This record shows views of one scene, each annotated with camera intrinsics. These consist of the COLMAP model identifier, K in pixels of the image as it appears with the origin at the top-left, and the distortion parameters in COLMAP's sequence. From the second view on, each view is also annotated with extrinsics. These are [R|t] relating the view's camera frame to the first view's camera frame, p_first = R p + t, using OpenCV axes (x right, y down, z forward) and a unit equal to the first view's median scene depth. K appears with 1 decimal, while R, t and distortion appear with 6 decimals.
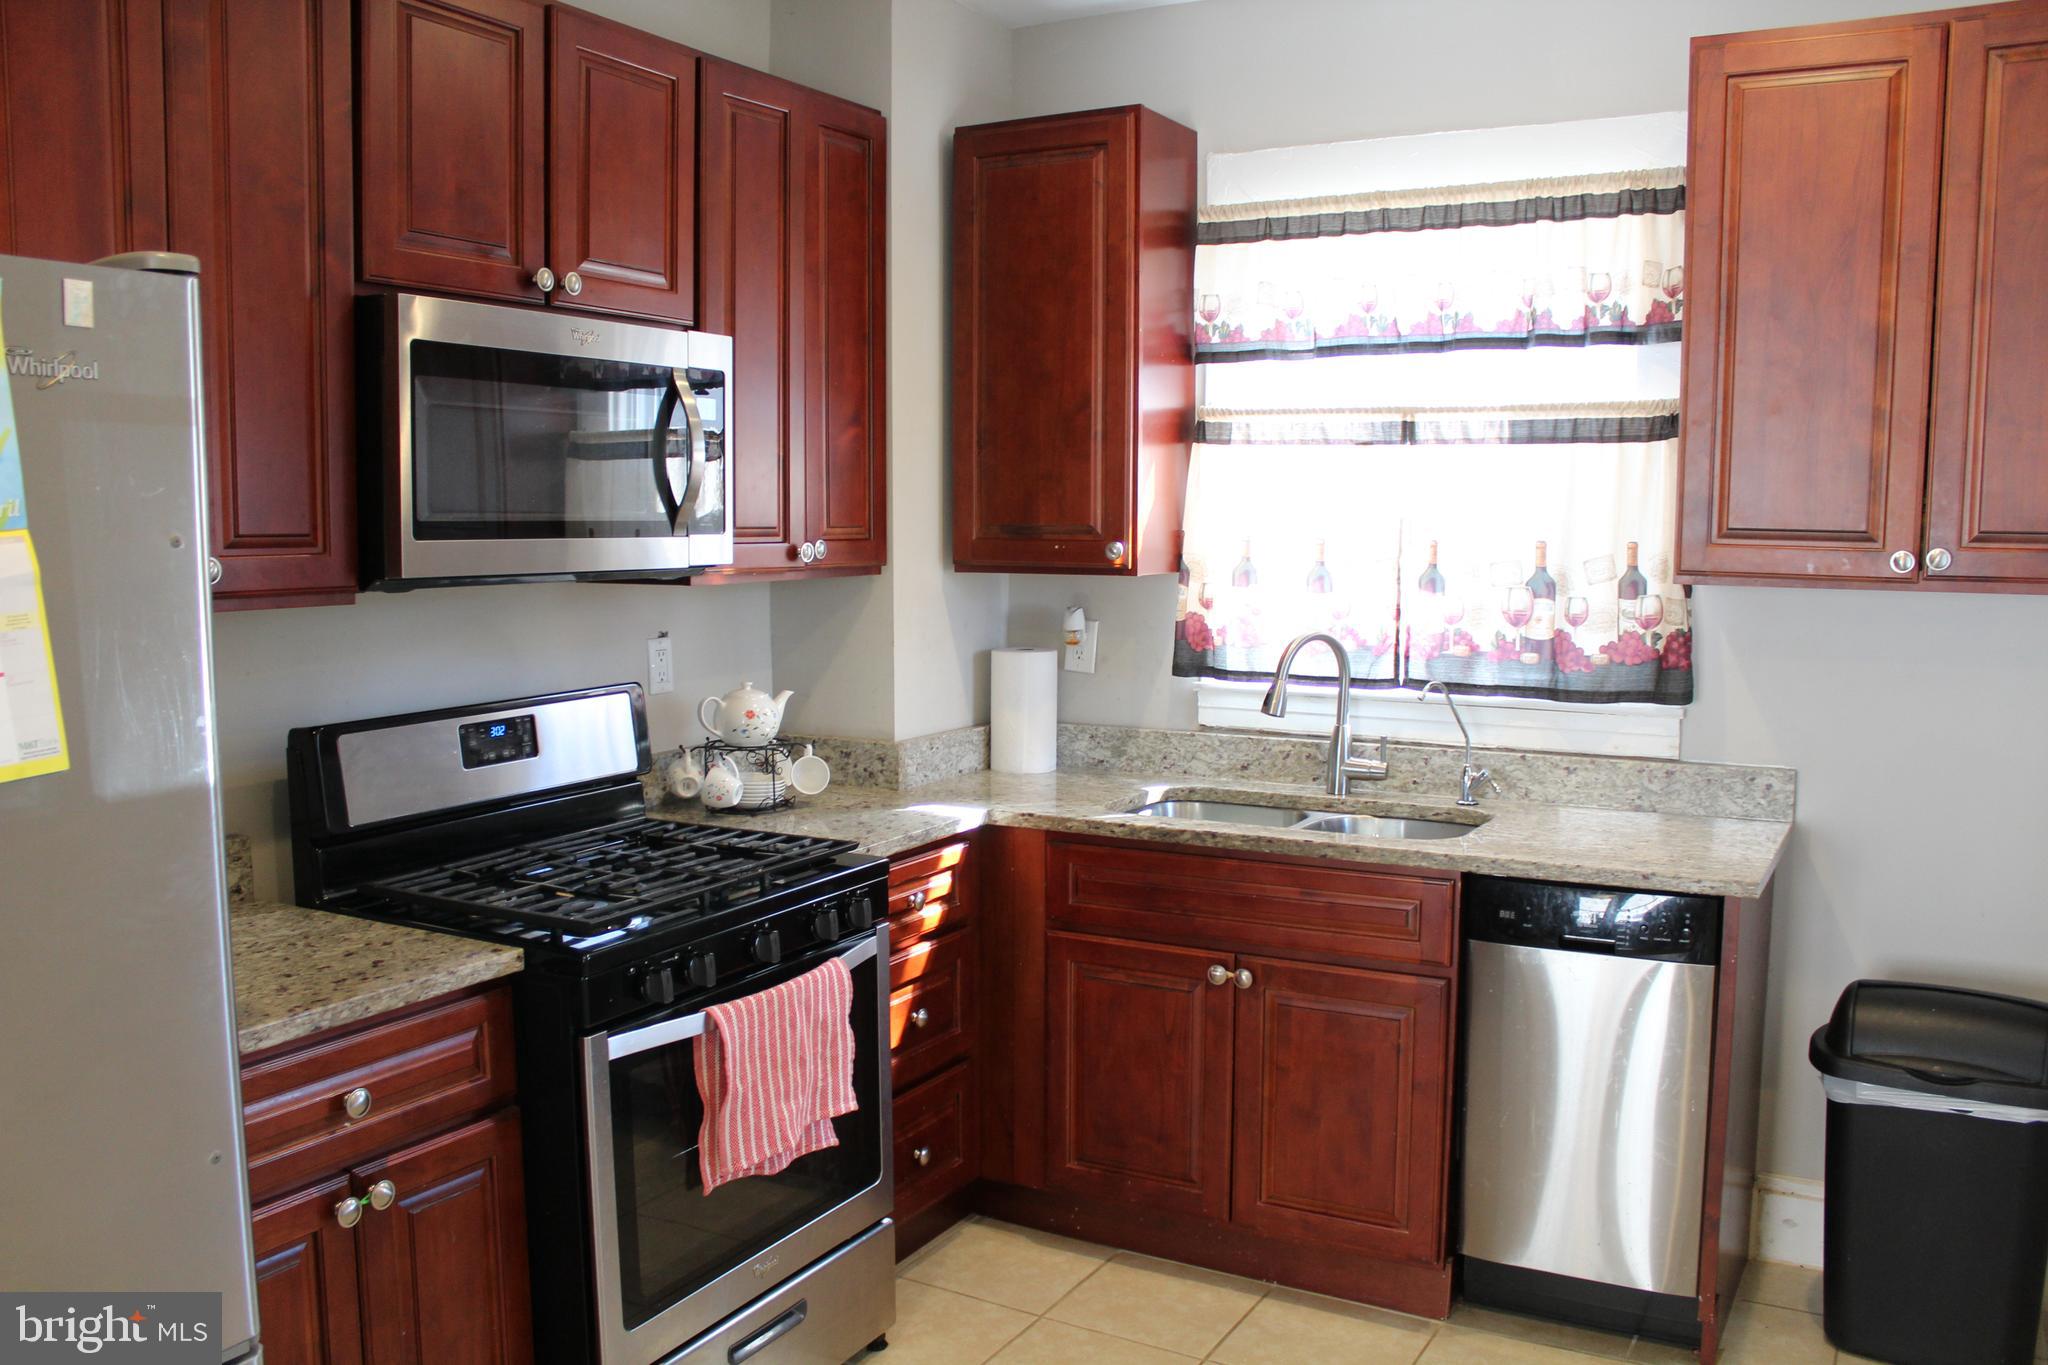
lens RADIAL K [[1708.1, 0, 1007.8], [0, 1708.1, 690.3], [0, 0, 1]] dist [-0.151442, 0.136476]
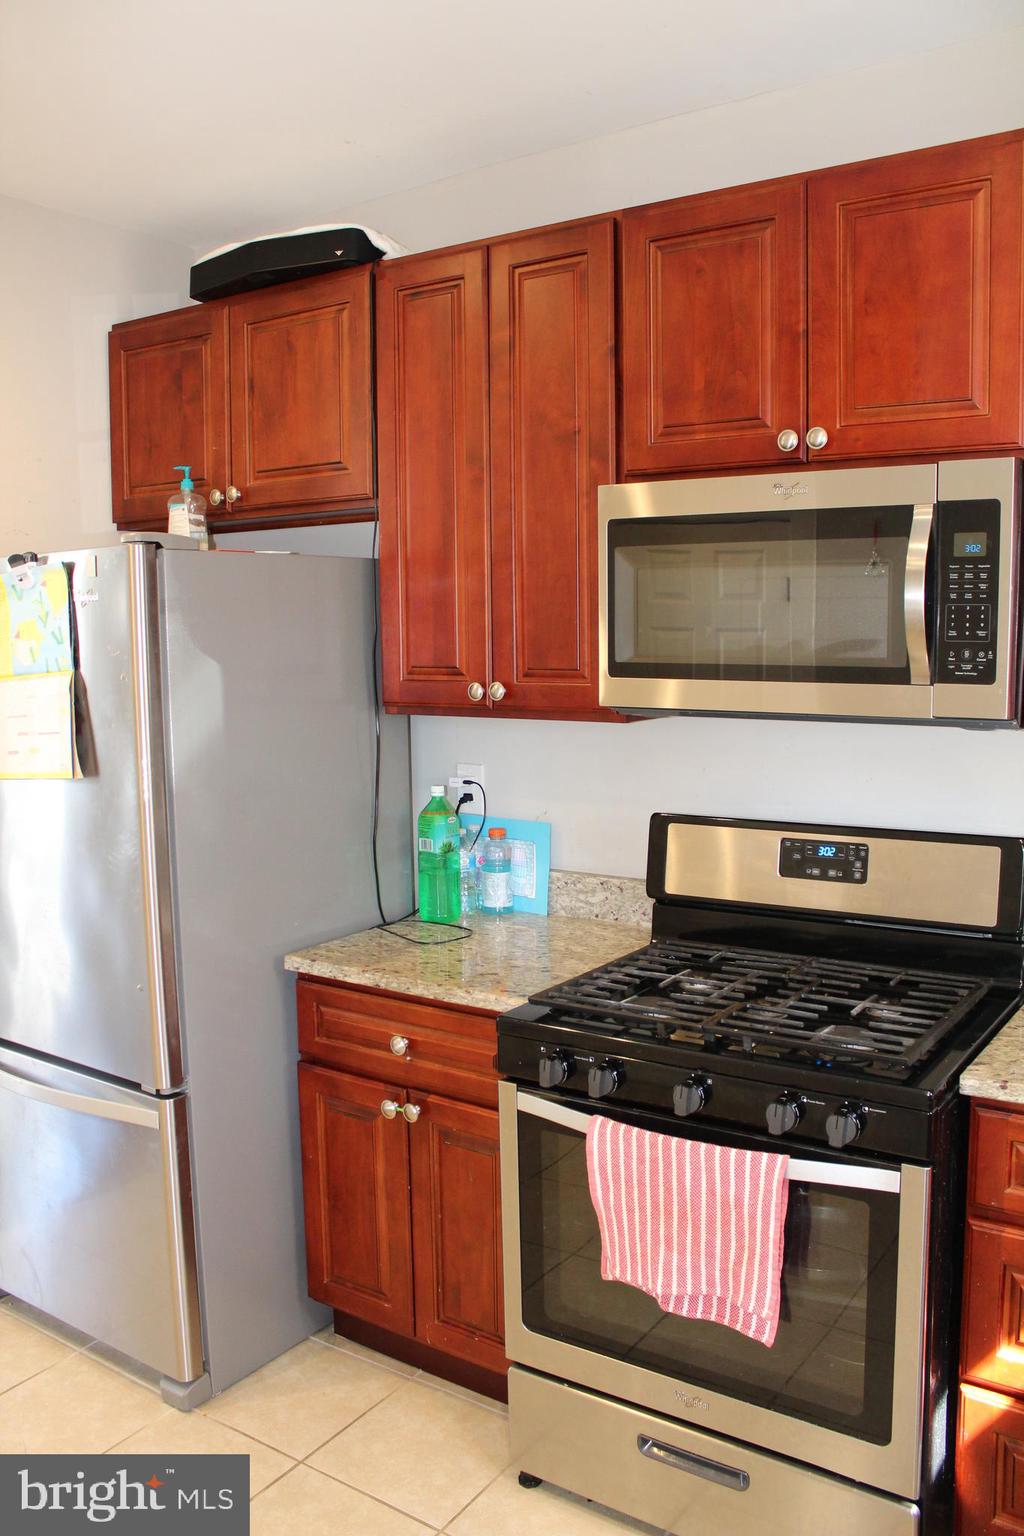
lens RADIAL K [[1281.0, 0, 512.0], [0, 1281.0, 768.0], [0, 0, 1]] dist [-0.151442, 0.136476]
pose [[-0.077848, 0.109594, -0.990923, 0.468055], [-0.089838, 0.989125, 0.116453, -0.095396], [0.992909, 0.098088, -0.067156, 0.745630]]
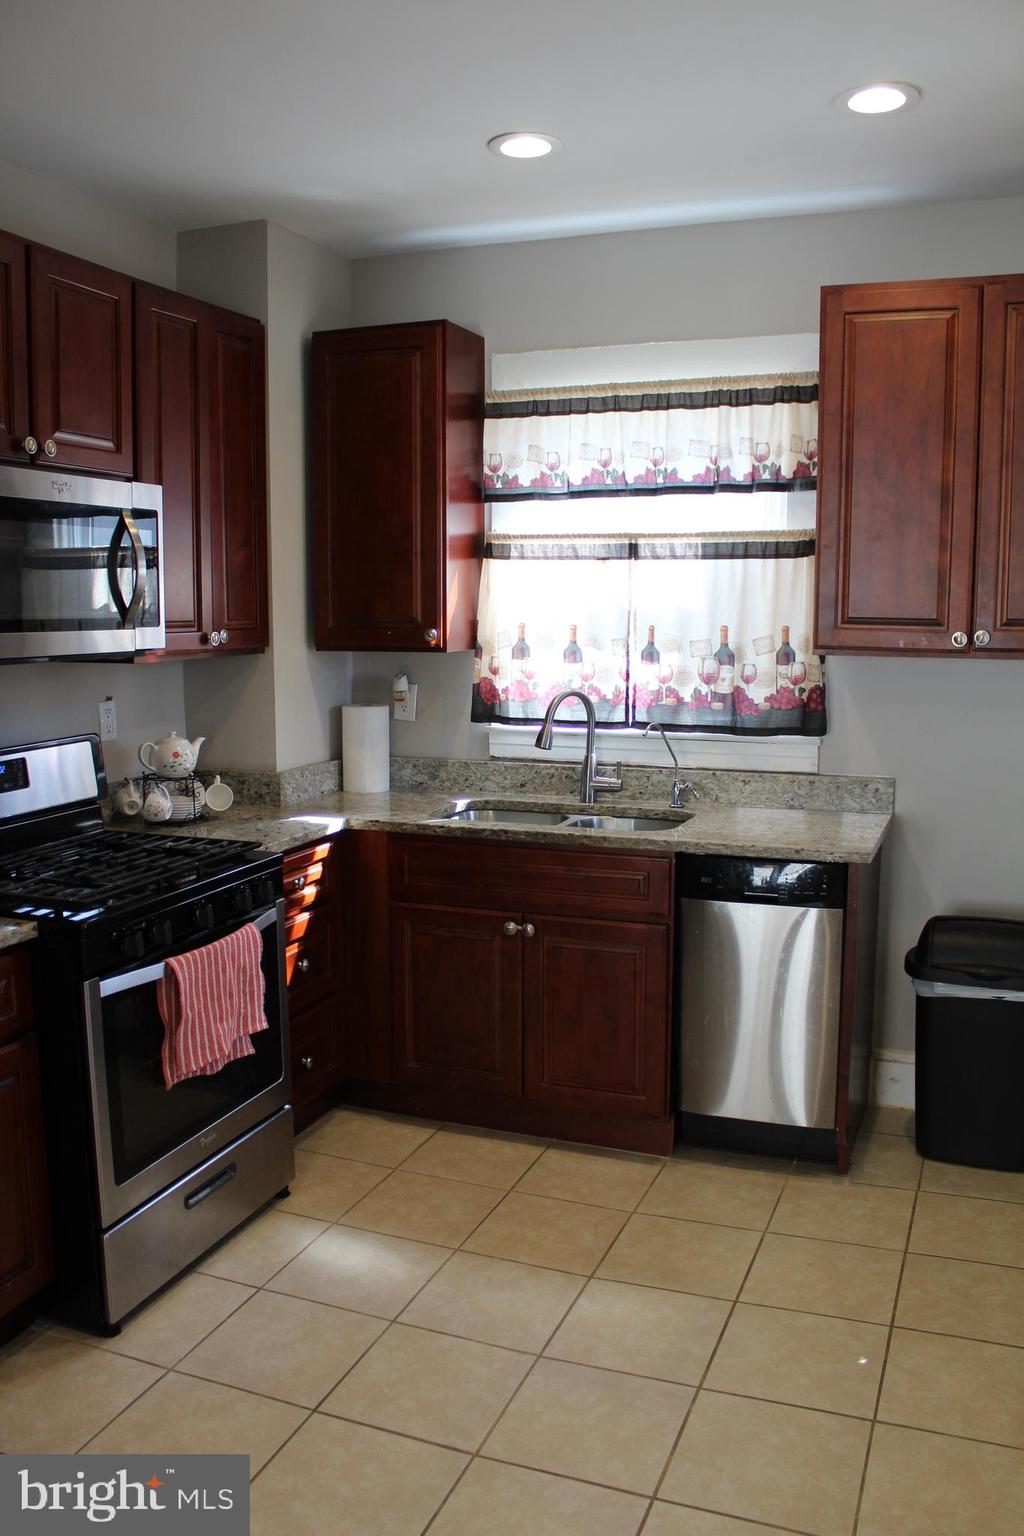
lens RADIAL K [[1281.0, 0, 512.0], [0, 1281.0, 768.0], [0, 0, 1]] dist [-0.151442, 0.136476]
pose [[0.989242, -0.021179, 0.144747, -0.029870], [0.017311, 0.999460, 0.027927, 0.000750], [-0.145260, -0.025121, 0.989074, -0.074565]]
